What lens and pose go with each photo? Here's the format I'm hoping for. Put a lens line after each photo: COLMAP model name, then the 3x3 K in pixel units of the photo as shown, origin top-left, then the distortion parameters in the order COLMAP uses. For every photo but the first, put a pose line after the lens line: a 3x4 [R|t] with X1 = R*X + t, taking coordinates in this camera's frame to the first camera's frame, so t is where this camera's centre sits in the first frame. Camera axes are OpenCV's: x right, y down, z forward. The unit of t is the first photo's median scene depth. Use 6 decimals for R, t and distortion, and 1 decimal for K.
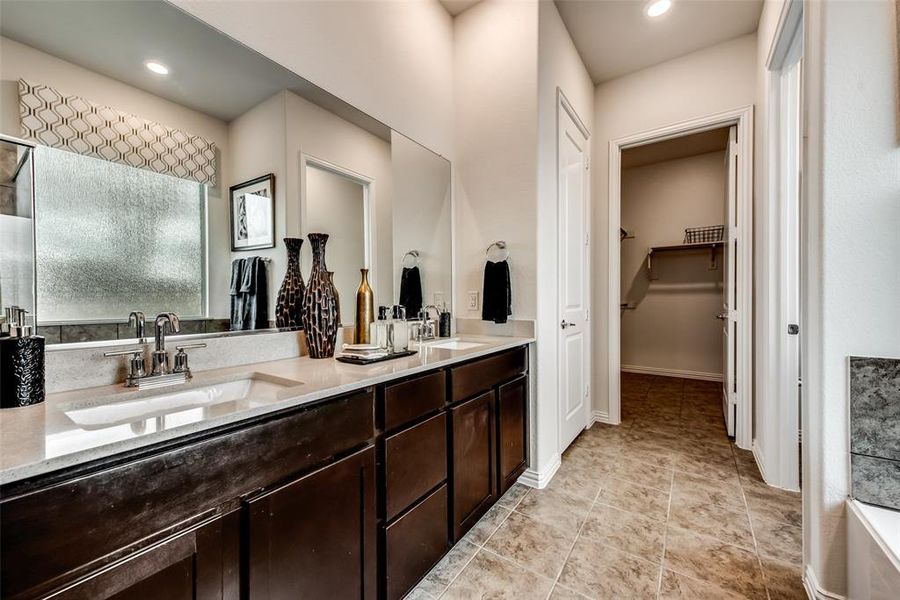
lens RADIAL K [[351.4, 0, 445.5], [0, 351.4, 296.1], [0, 0, 1]] dist [-0.007661, -0.000104]
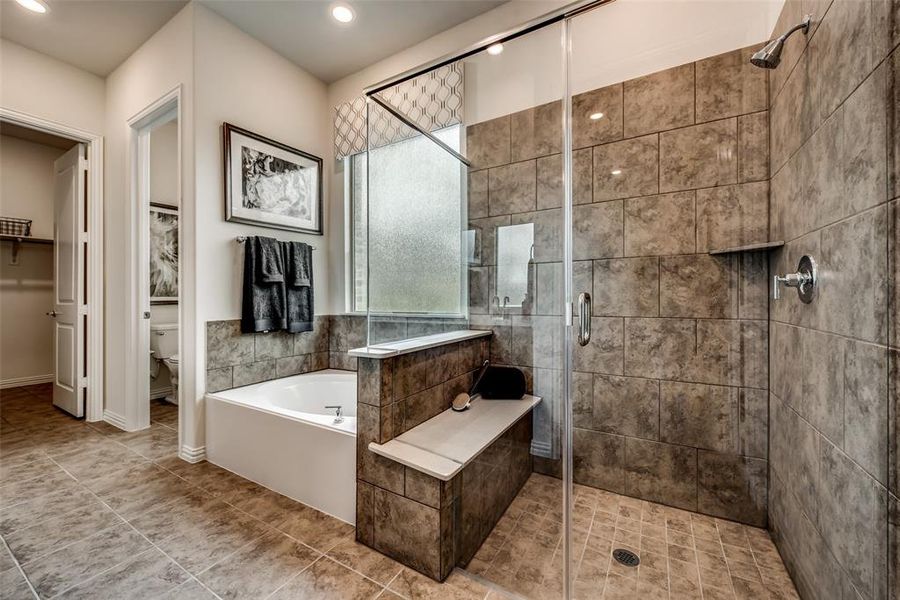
lens RADIAL K [[351.4, 0, 446.5], [0, 351.4, 296.0], [0, 0, 1]] dist [-0.007661, -0.000104]
pose [[-0.086089, -0.000759, 0.996287, -0.565895], [0.003021, 0.999995, 0.001022, 0.016758], [-0.996283, 0.003098, -0.086087, -0.117912]]
